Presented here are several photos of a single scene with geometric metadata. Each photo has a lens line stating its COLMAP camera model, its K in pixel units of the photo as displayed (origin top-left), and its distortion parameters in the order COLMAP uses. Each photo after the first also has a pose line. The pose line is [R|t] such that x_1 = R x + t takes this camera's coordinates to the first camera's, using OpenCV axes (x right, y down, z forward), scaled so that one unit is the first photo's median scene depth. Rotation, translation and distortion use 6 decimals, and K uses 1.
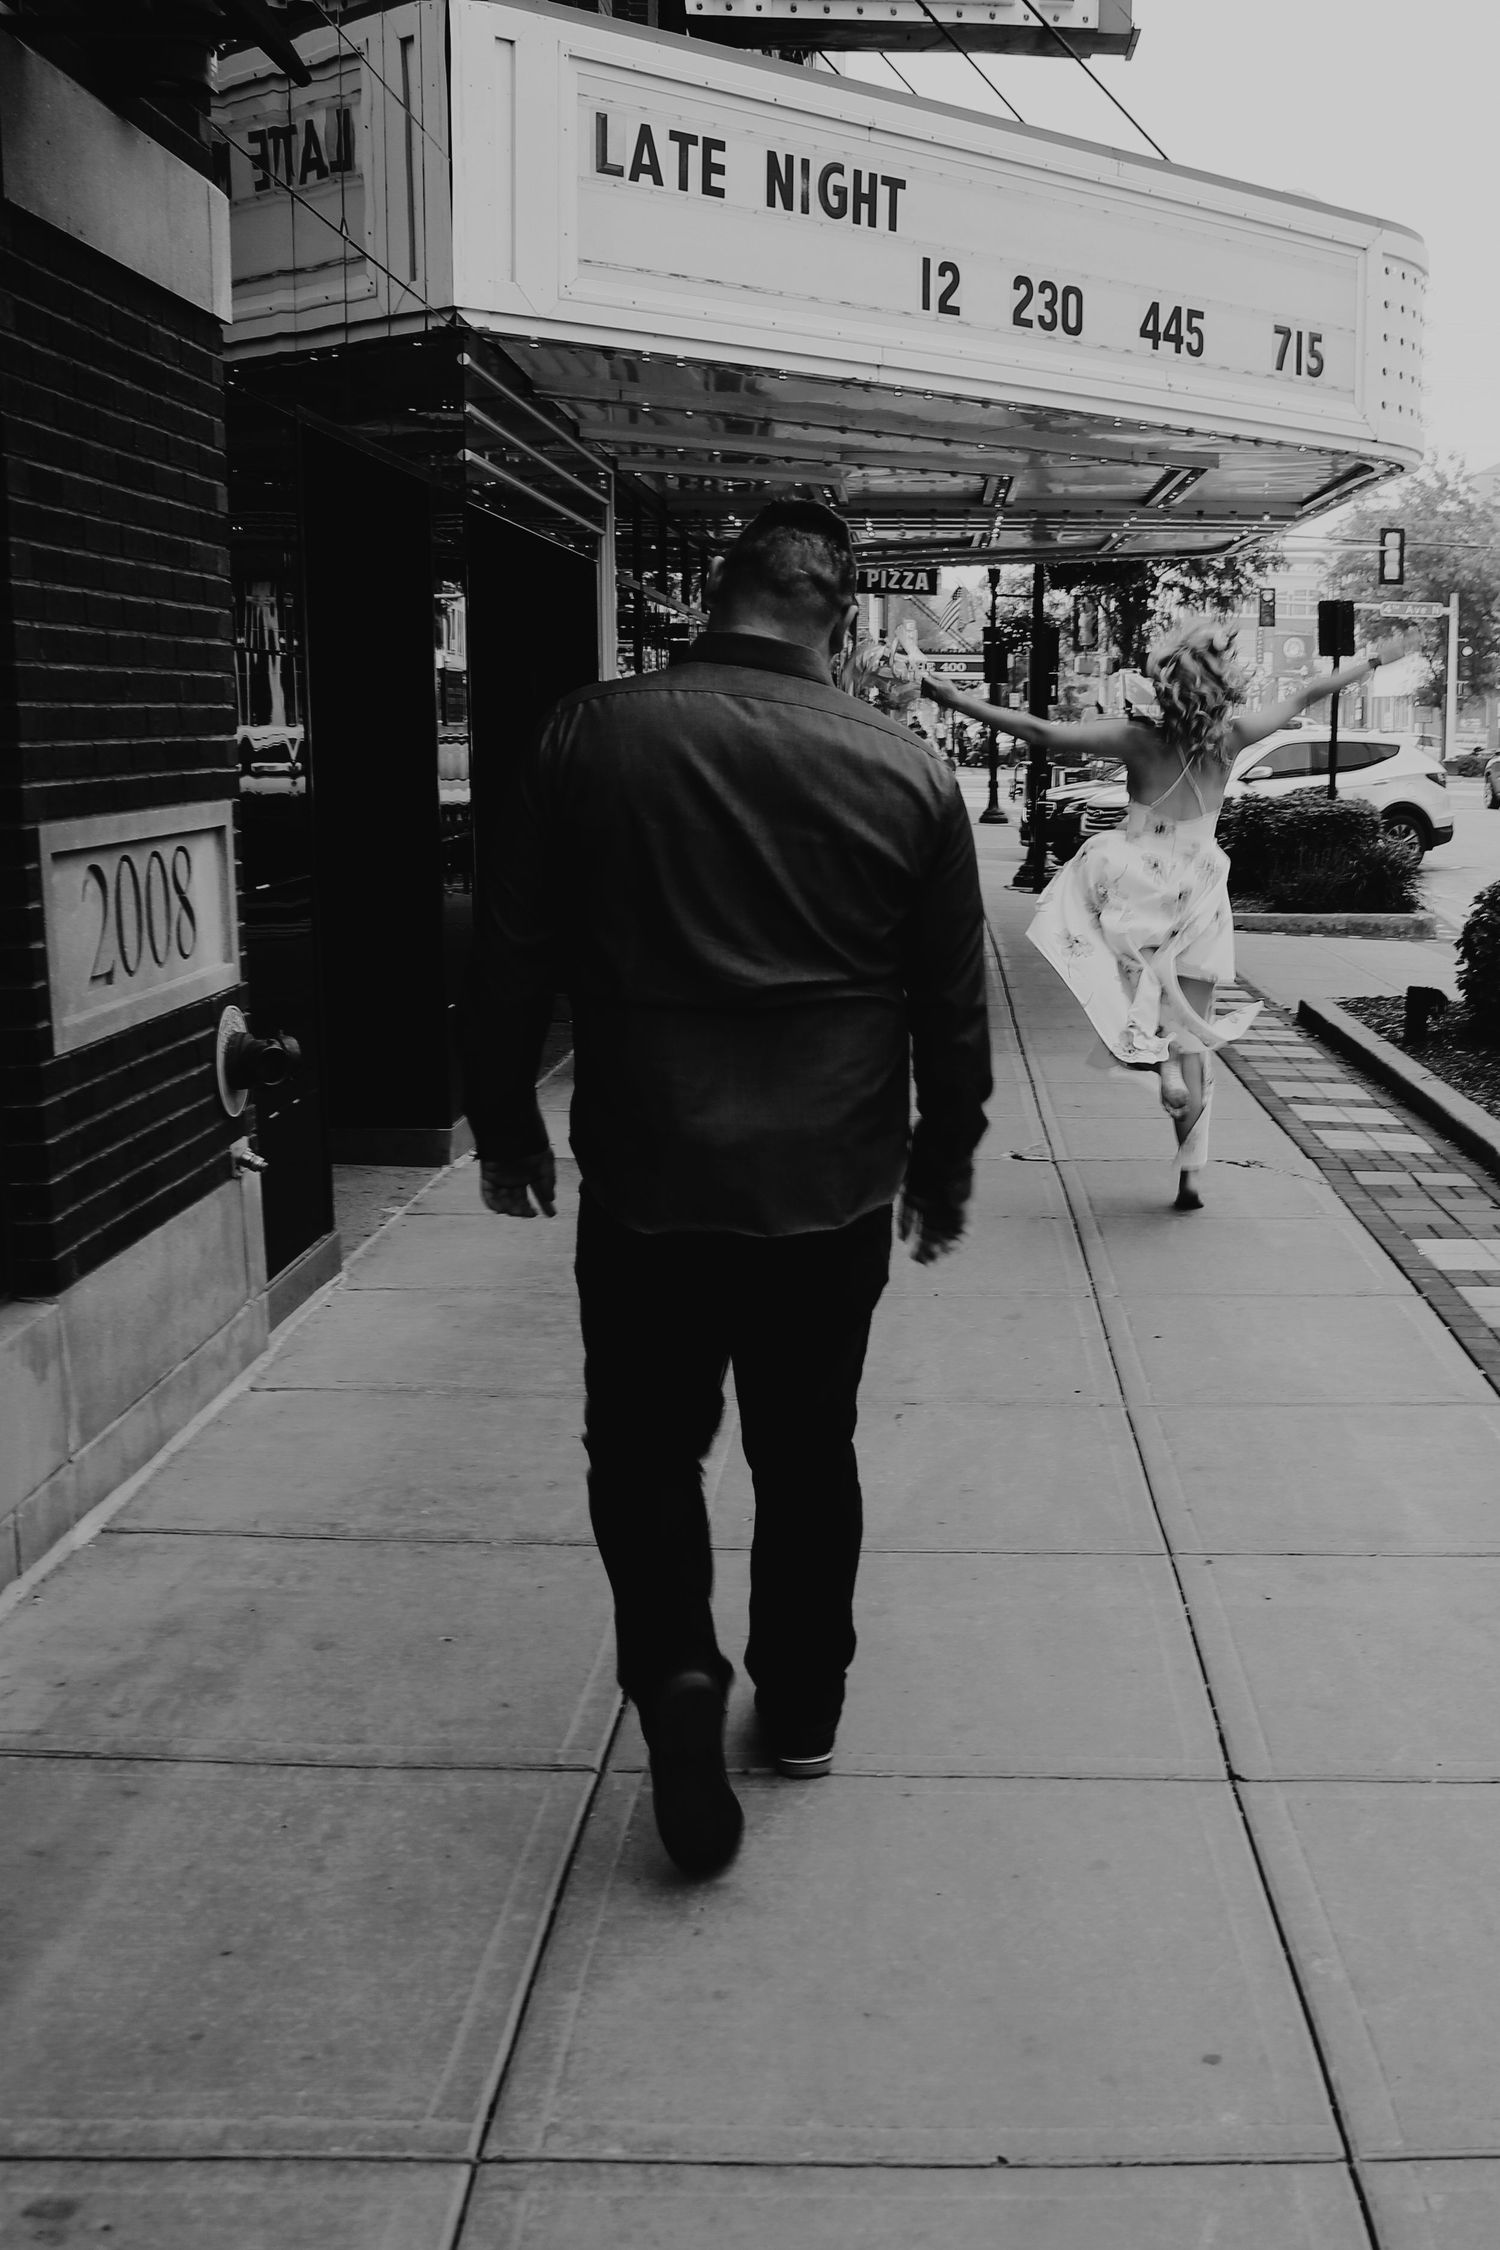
lens RADIAL K [[2257.1, 0, 1124.0], [0, 2257.1, 1110.6], [0, 0, 1]] dist [-0.126964, 0.087769]
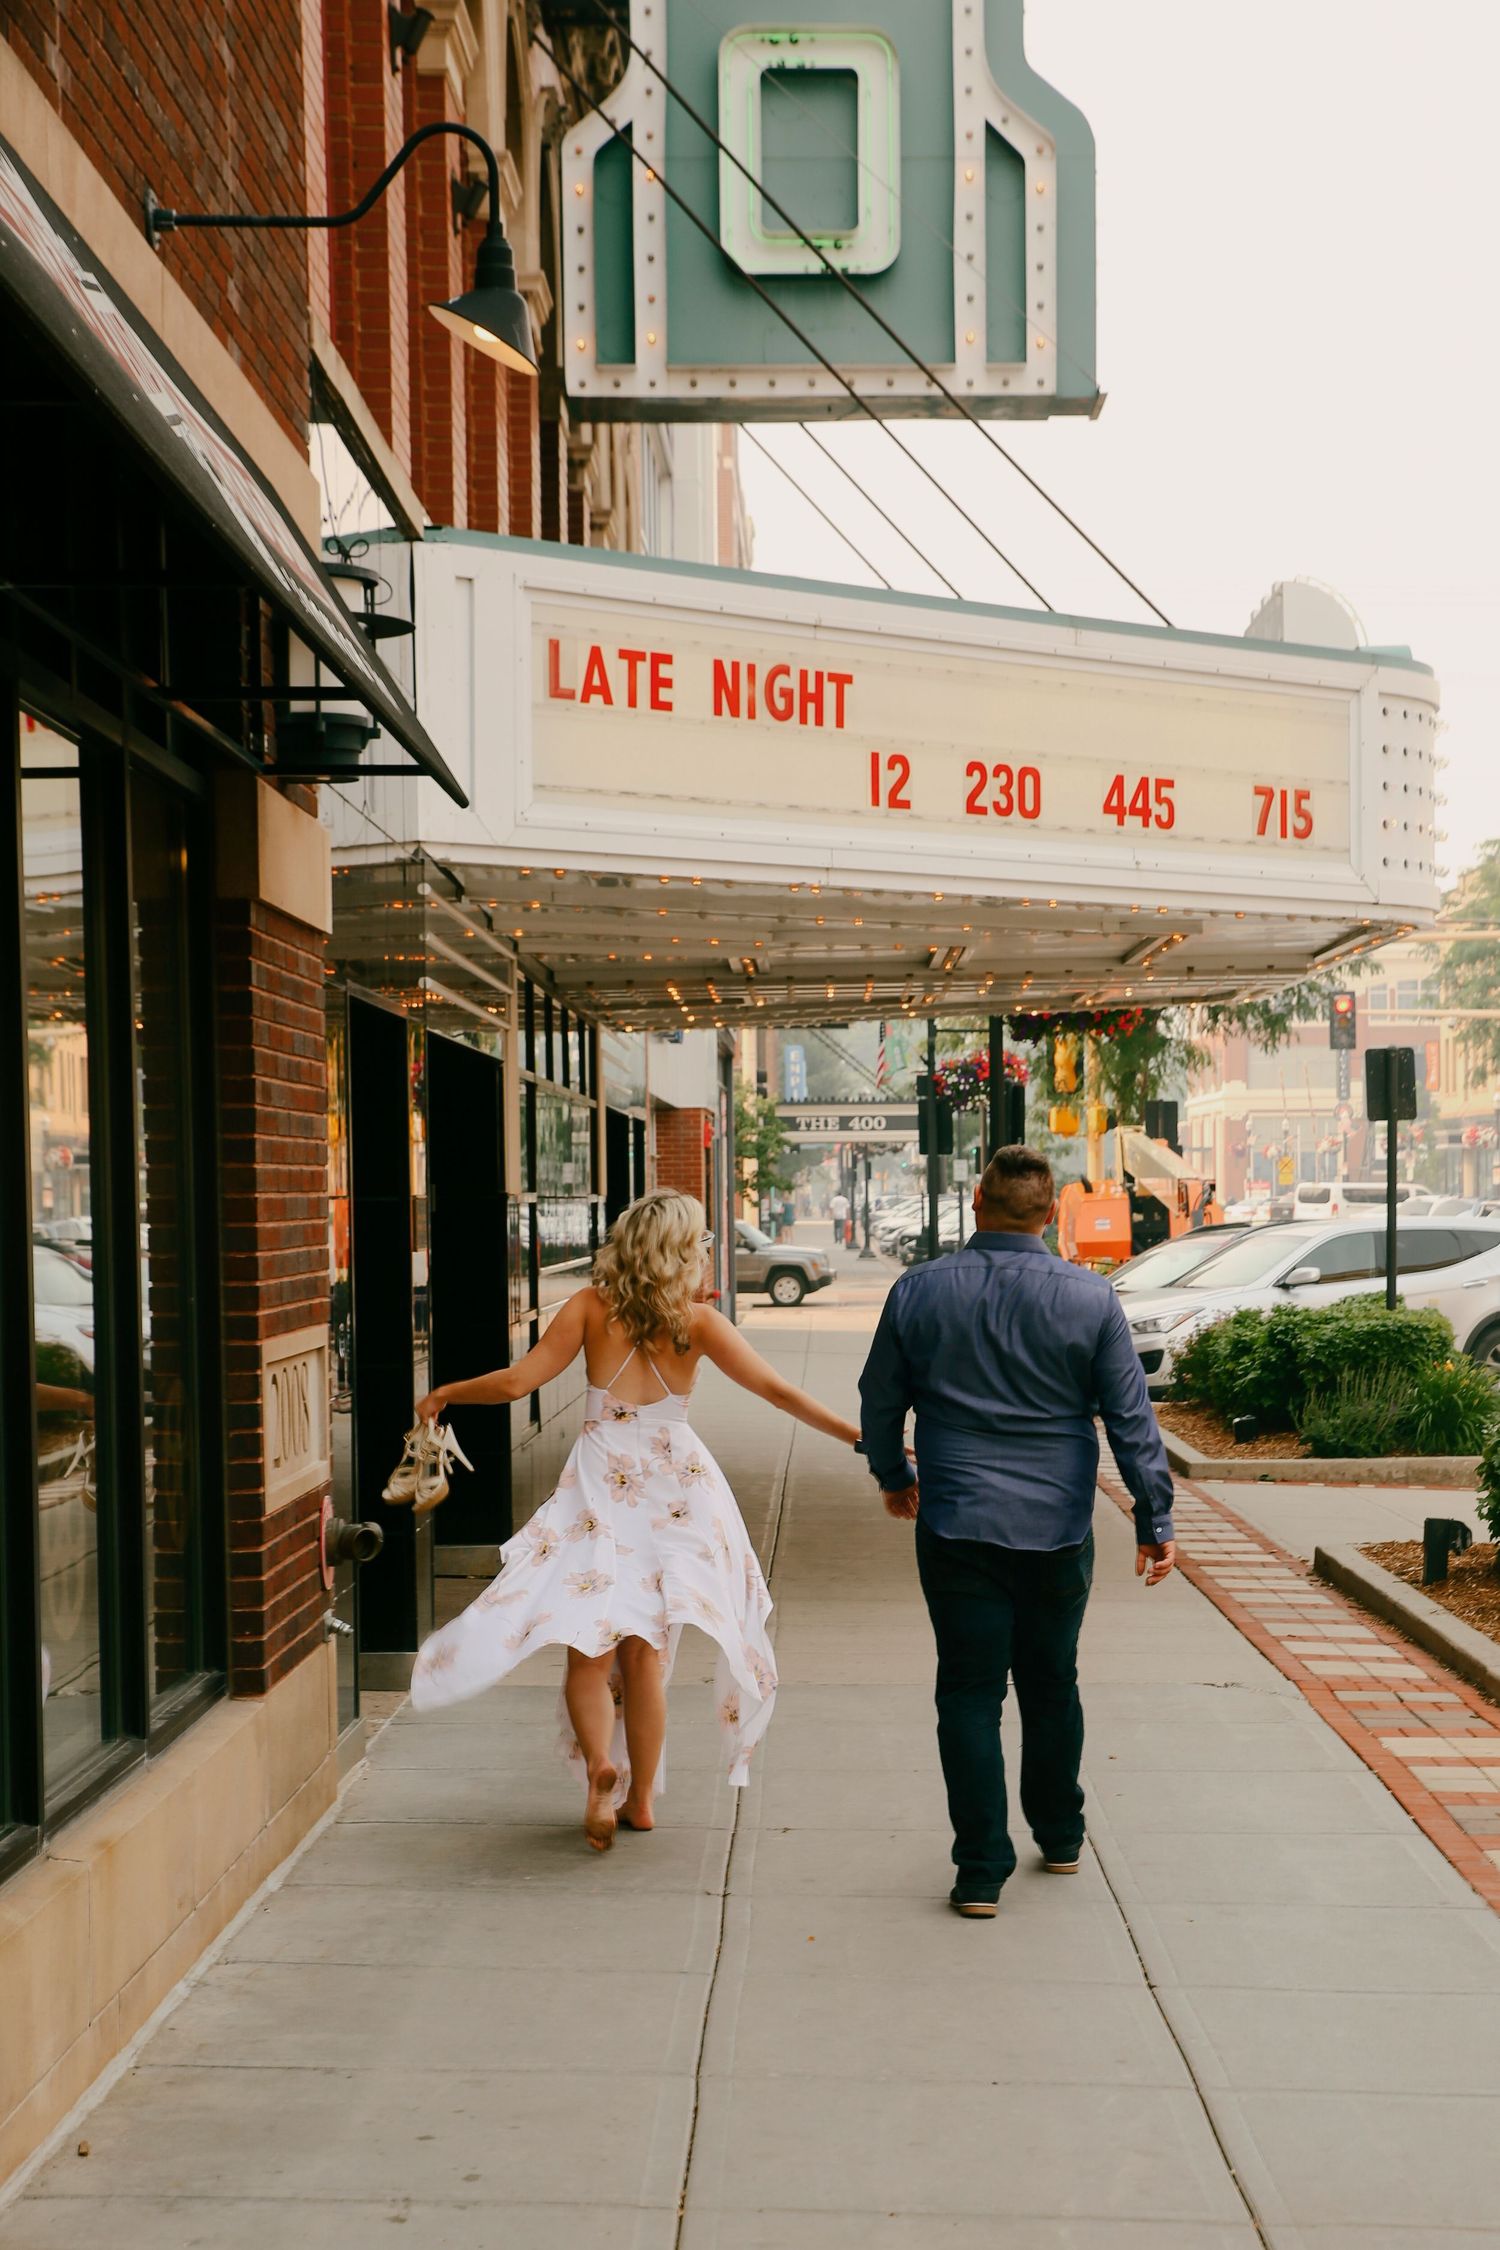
lens RADIAL K [[3655.9, 0, 884.6], [0, 3655.9, 1332.8], [0, 0, 1]] dist [0.095018, 0.006178]
pose [[0.997408, -0.020636, -0.068932, 0.018243], [0.011247, 0.990929, -0.133915, 0.072849], [0.071070, 0.132792, 0.988593, -0.513847]]
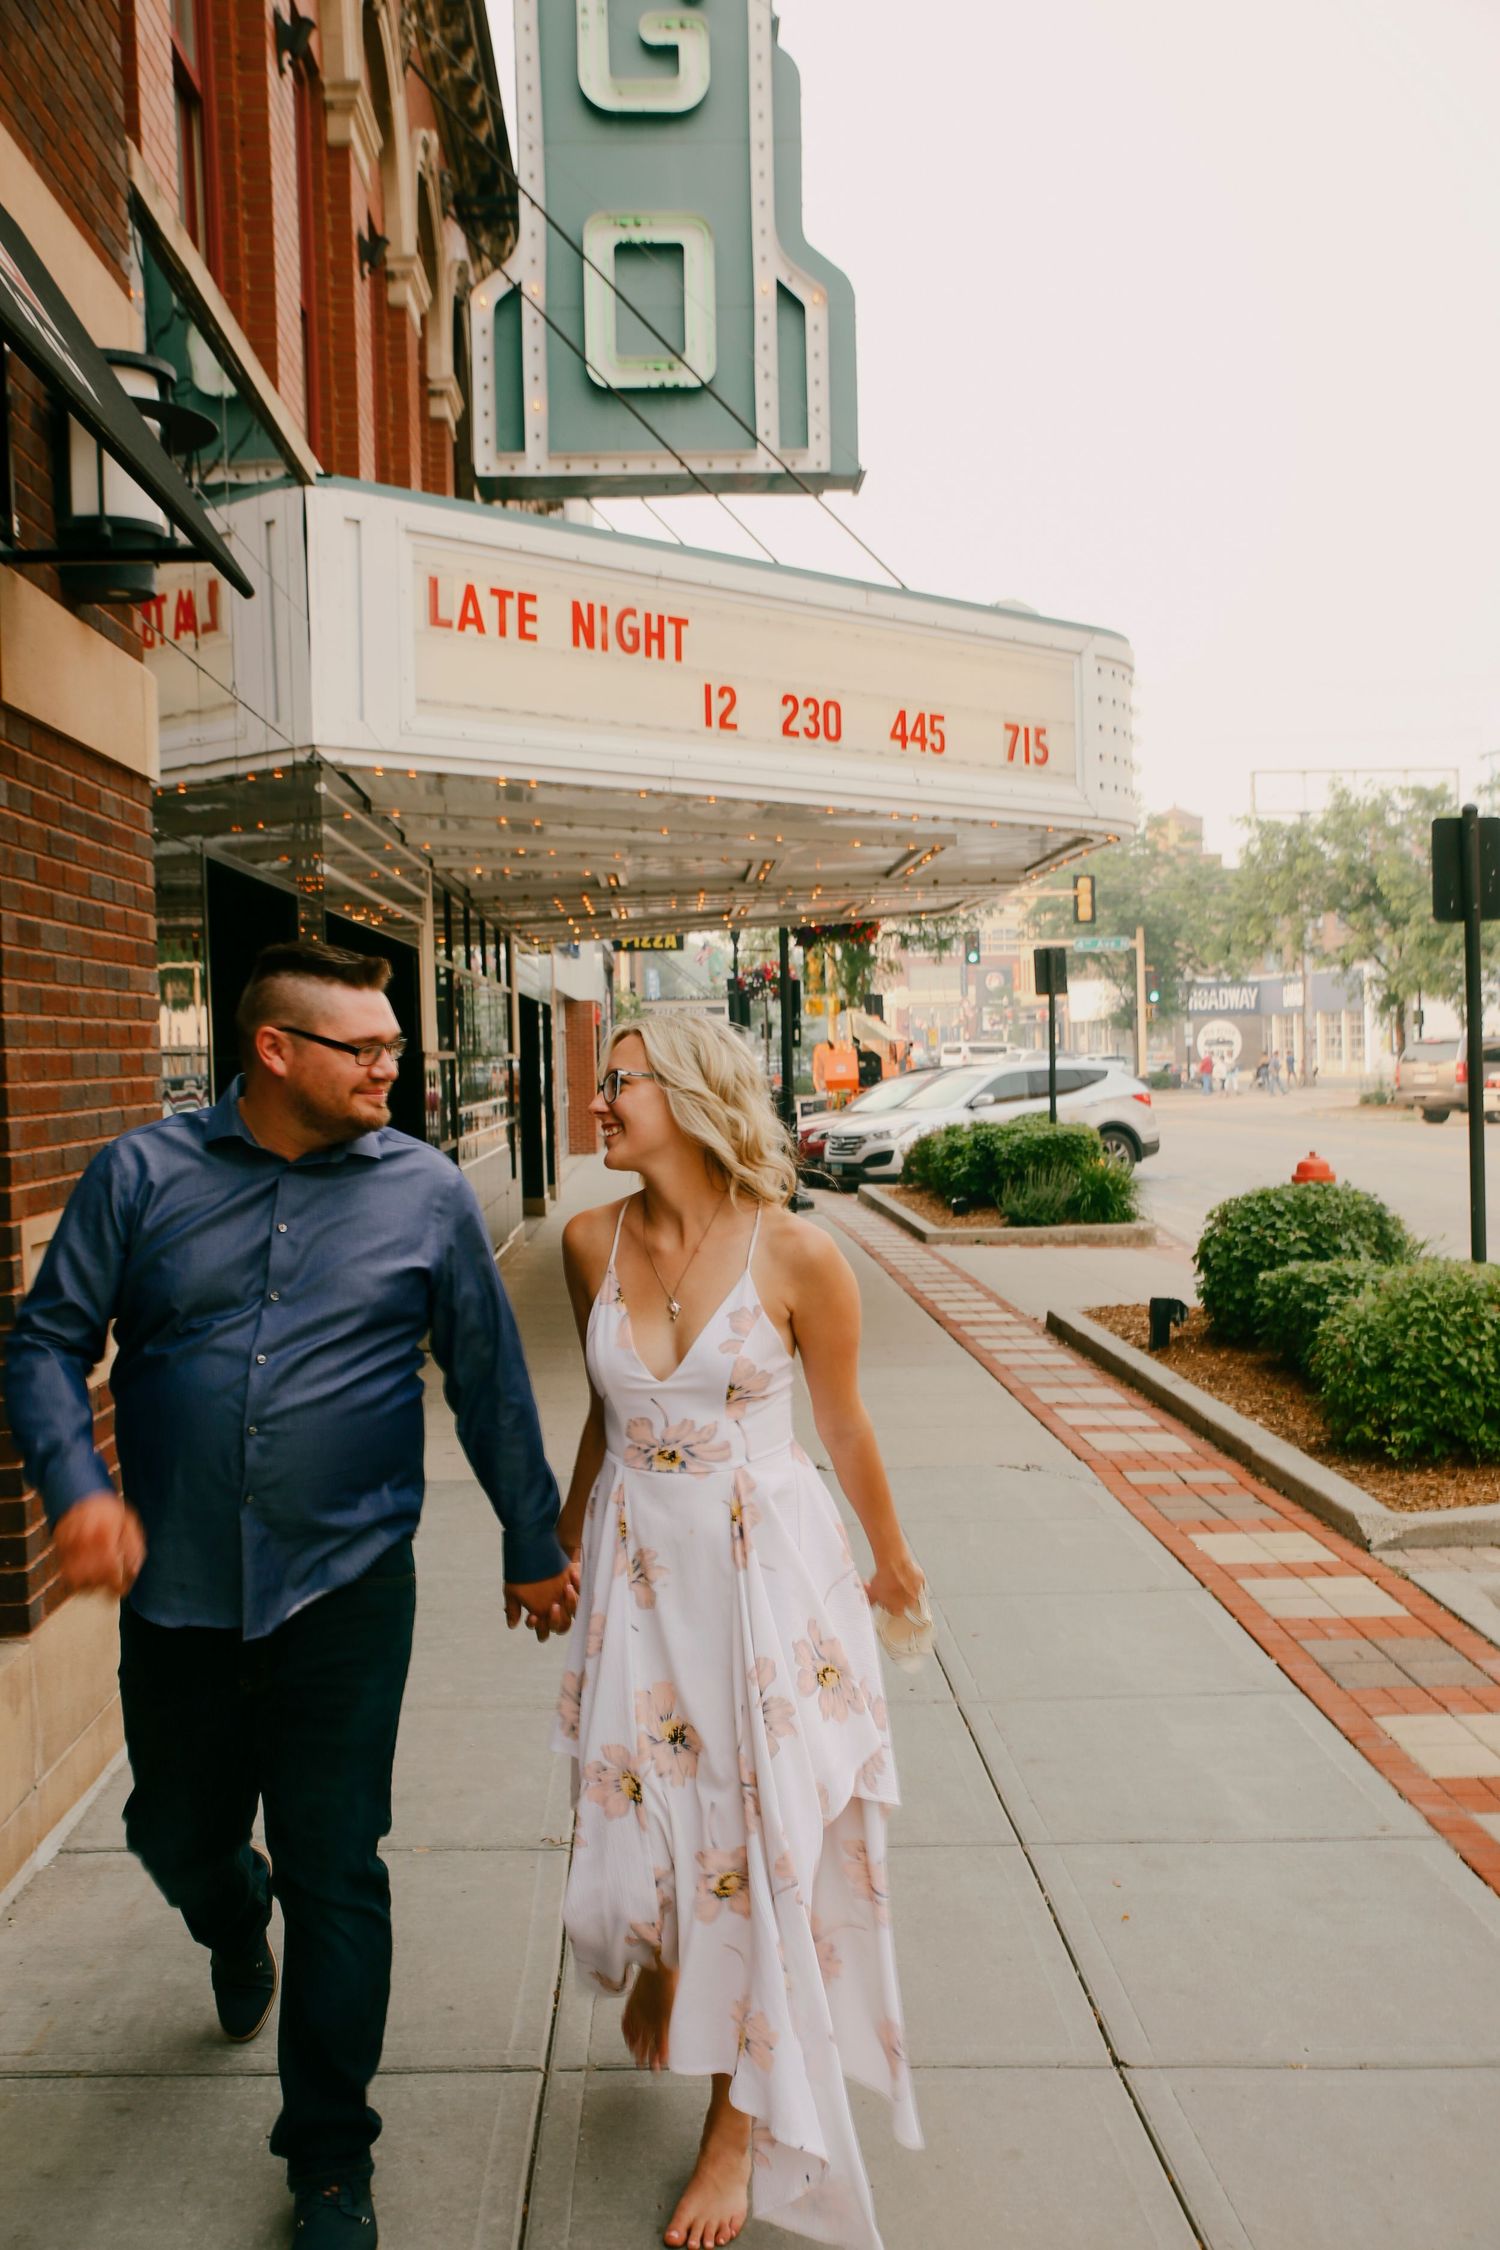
lens RADIAL K [[2037.6, 0, 750.0], [0, 2037.6, 1125.0], [0, 0, 1]] dist [-0.059916, 0.131486]
pose [[0.998218, -0.036869, -0.046912, -0.025013], [0.030173, 0.990223, -0.136188, -0.010030], [0.051474, 0.134530, 0.989572, -0.019382]]
